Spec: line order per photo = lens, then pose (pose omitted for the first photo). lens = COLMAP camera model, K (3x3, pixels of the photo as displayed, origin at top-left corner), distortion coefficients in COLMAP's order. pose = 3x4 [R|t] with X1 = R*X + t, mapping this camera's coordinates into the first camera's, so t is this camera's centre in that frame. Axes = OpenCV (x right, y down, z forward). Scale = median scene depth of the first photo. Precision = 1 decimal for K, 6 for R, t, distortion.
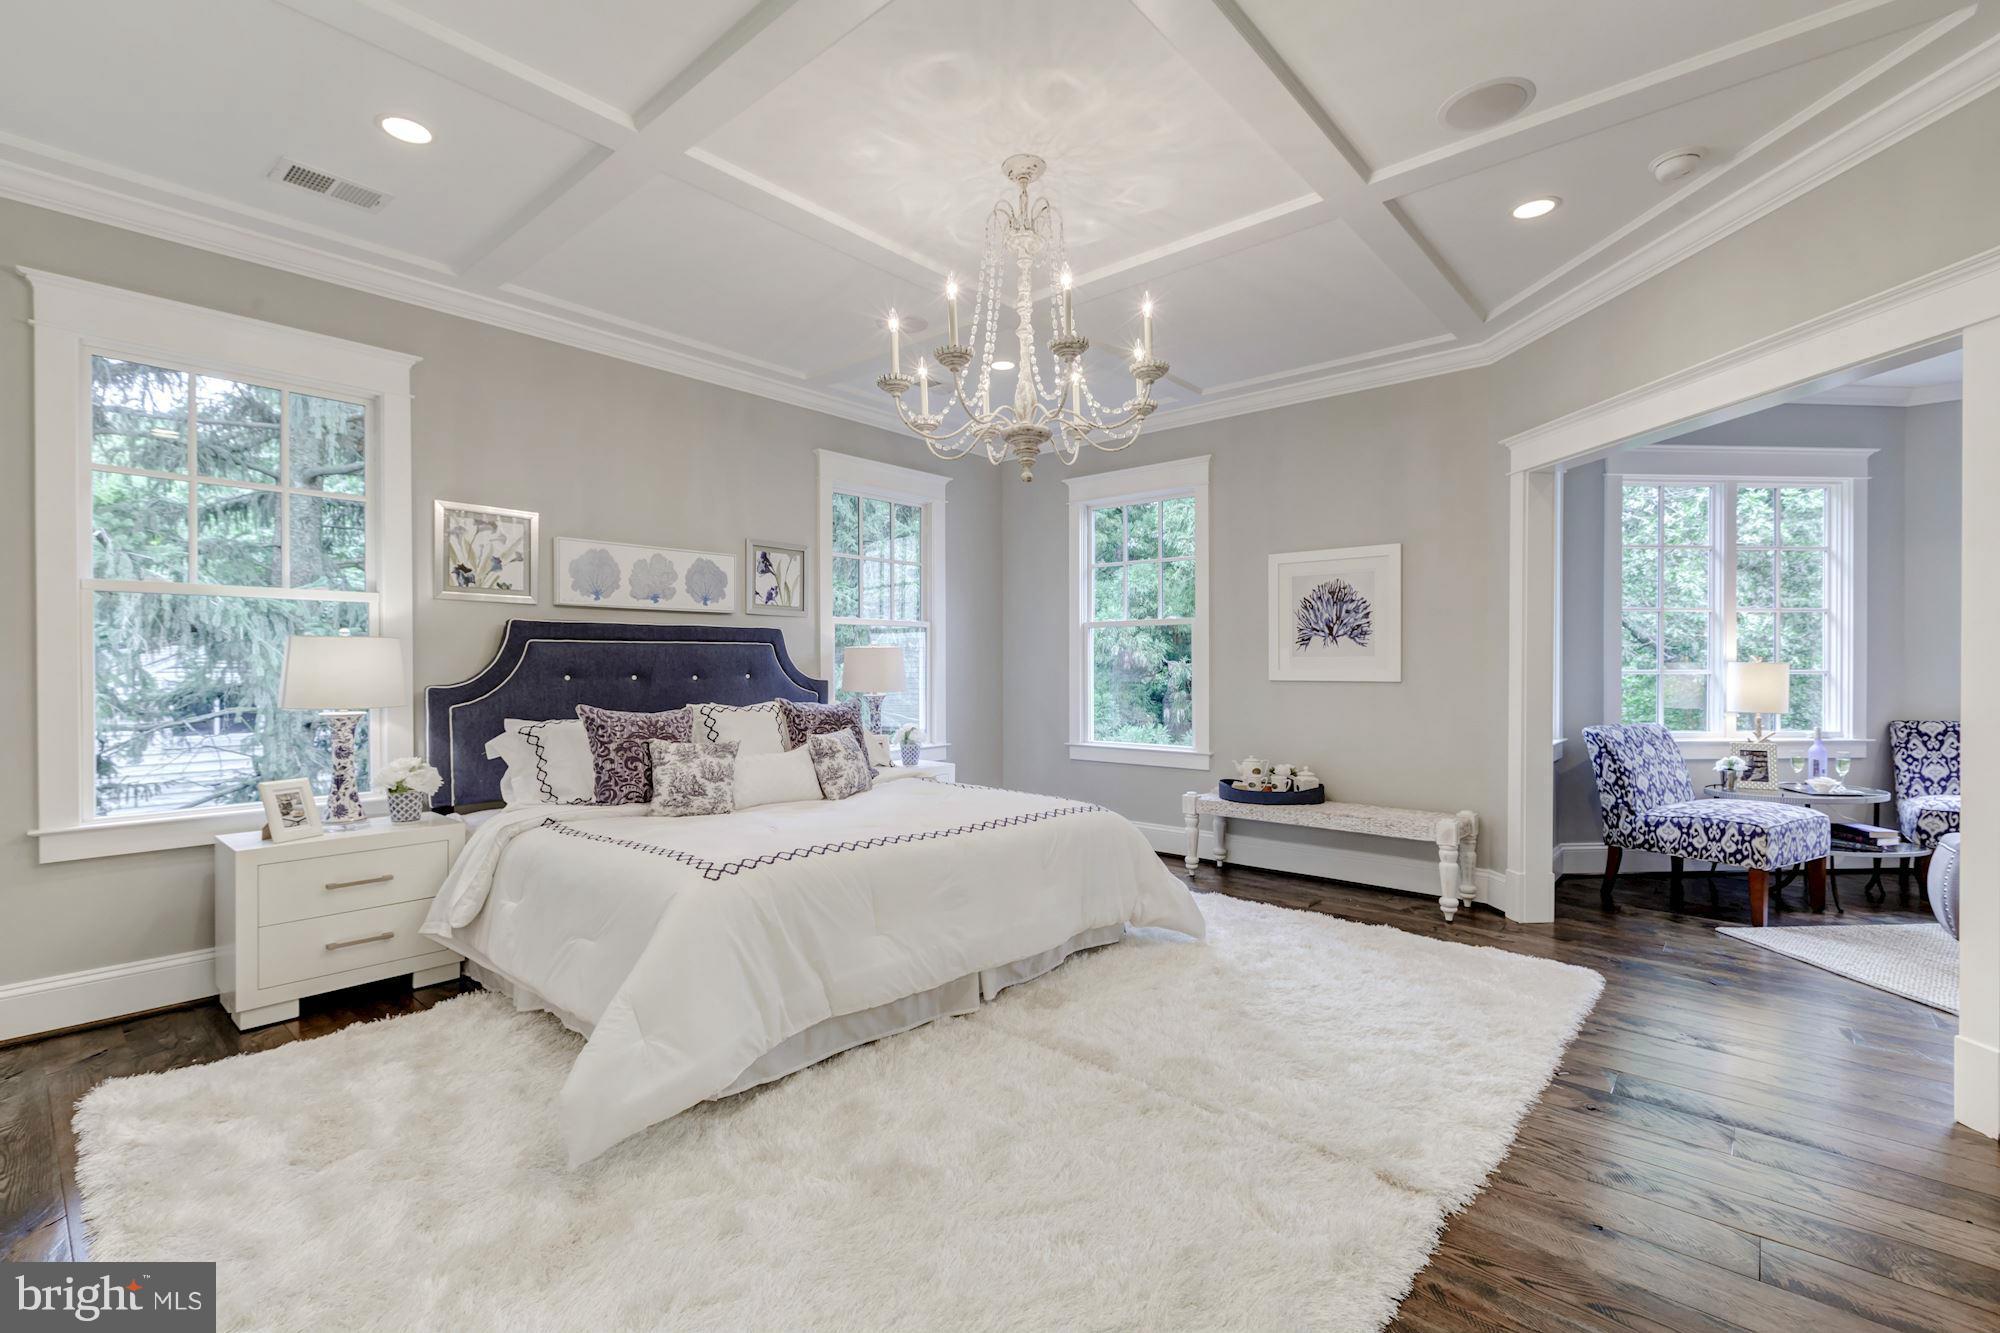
lens RADIAL K [[880.2, 0, 983.4], [0, 880.2, 670.1], [0, 0, 1]] dist [-0.003776, -0.000618]
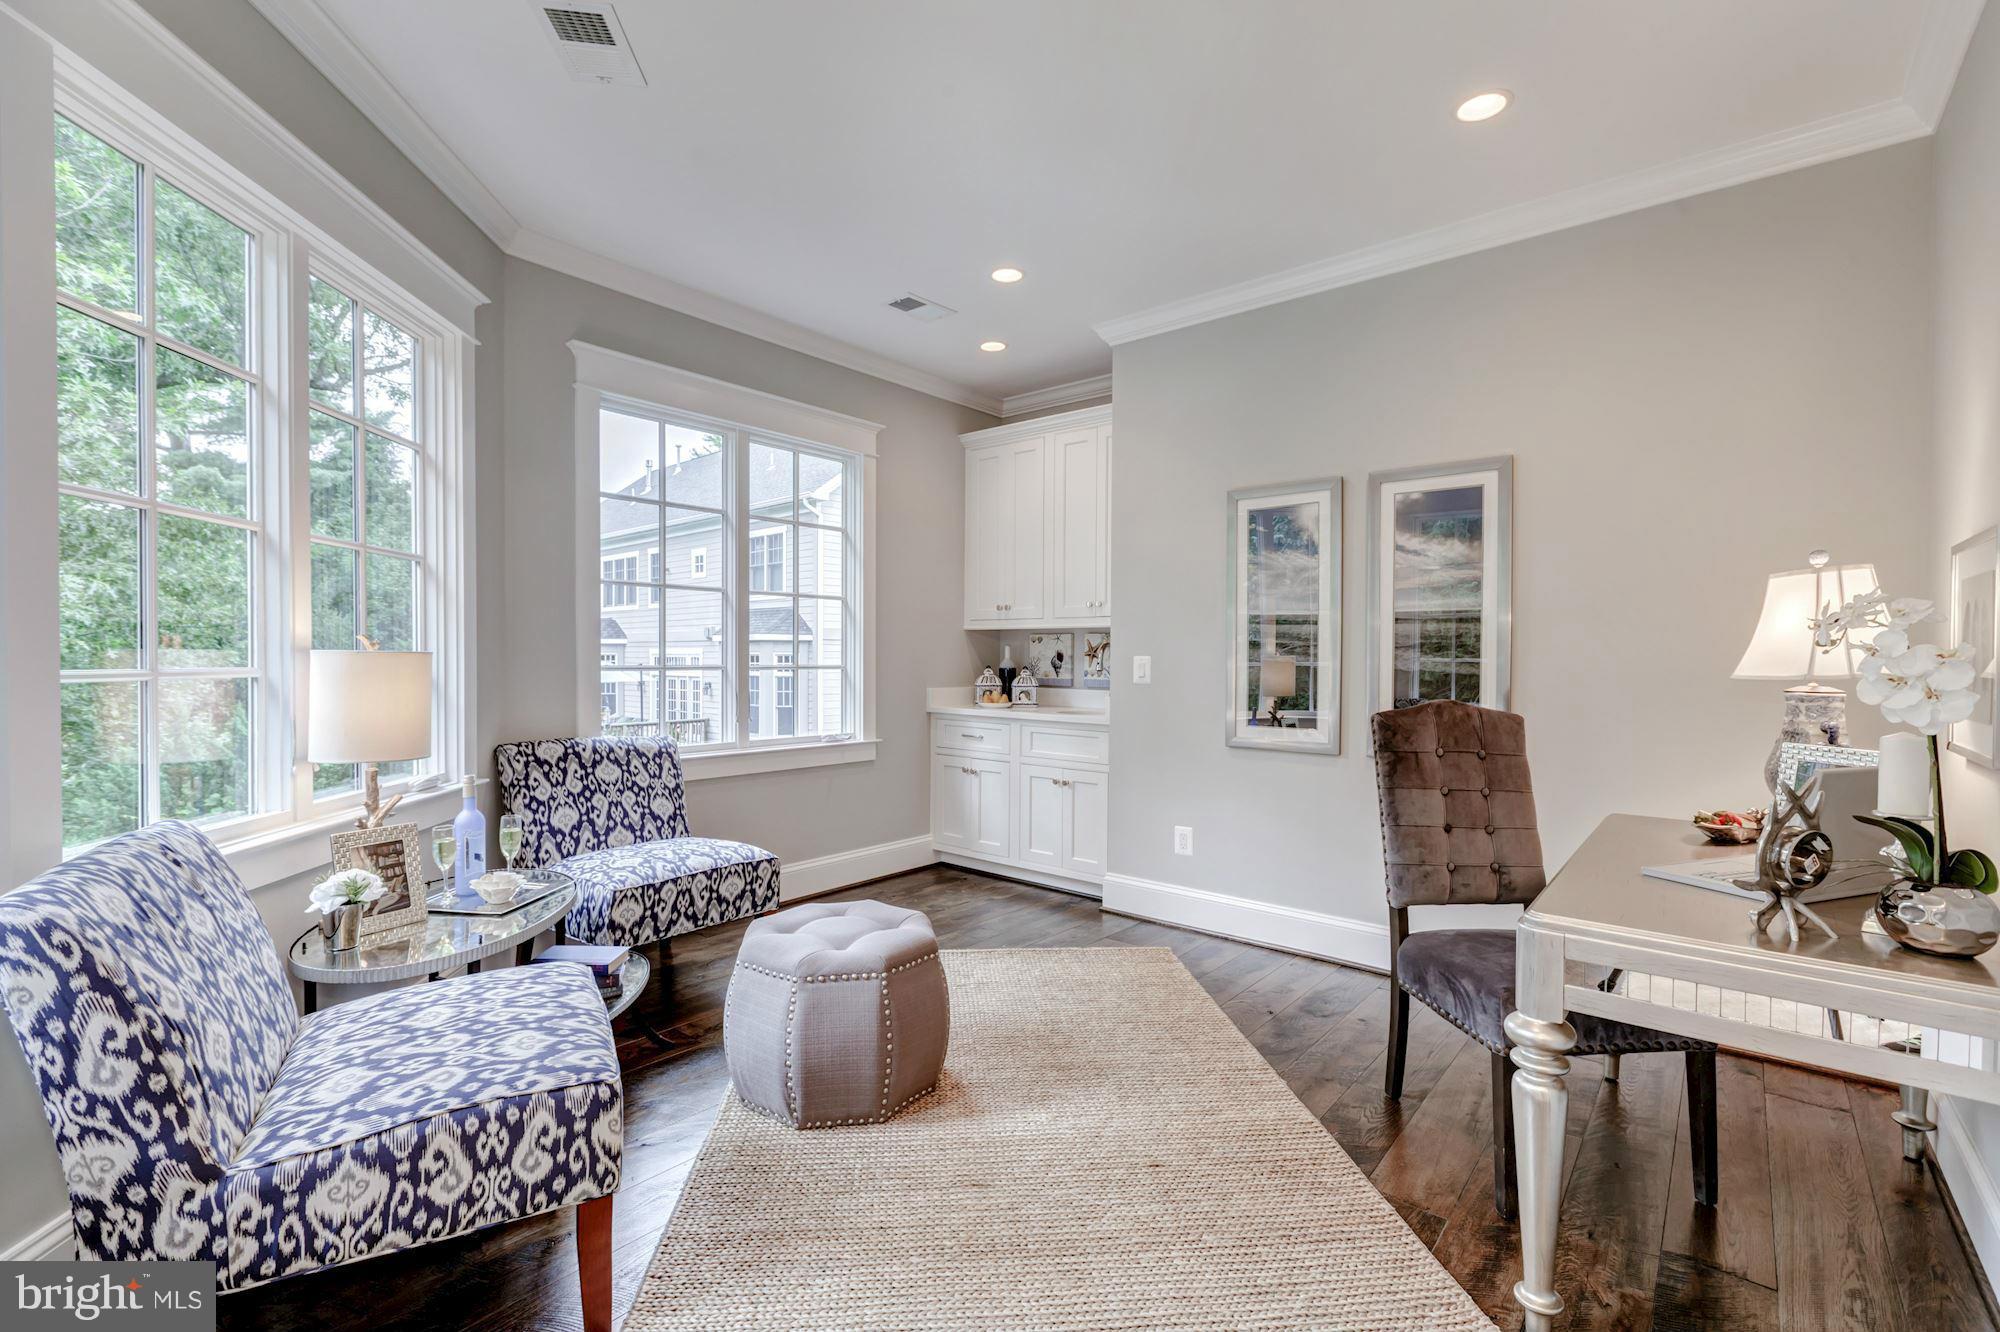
lens RADIAL K [[880.2, 0, 1000.2], [0, 880.2, 672.3], [0, 0, 1]] dist [-0.003776, -0.000618]
pose [[-0.037590, -0.015732, 0.999169, 0.443324], [-0.000664, 0.999876, 0.015718, -0.004665], [-0.999293, -0.000072, -0.037596, 0.745931]]
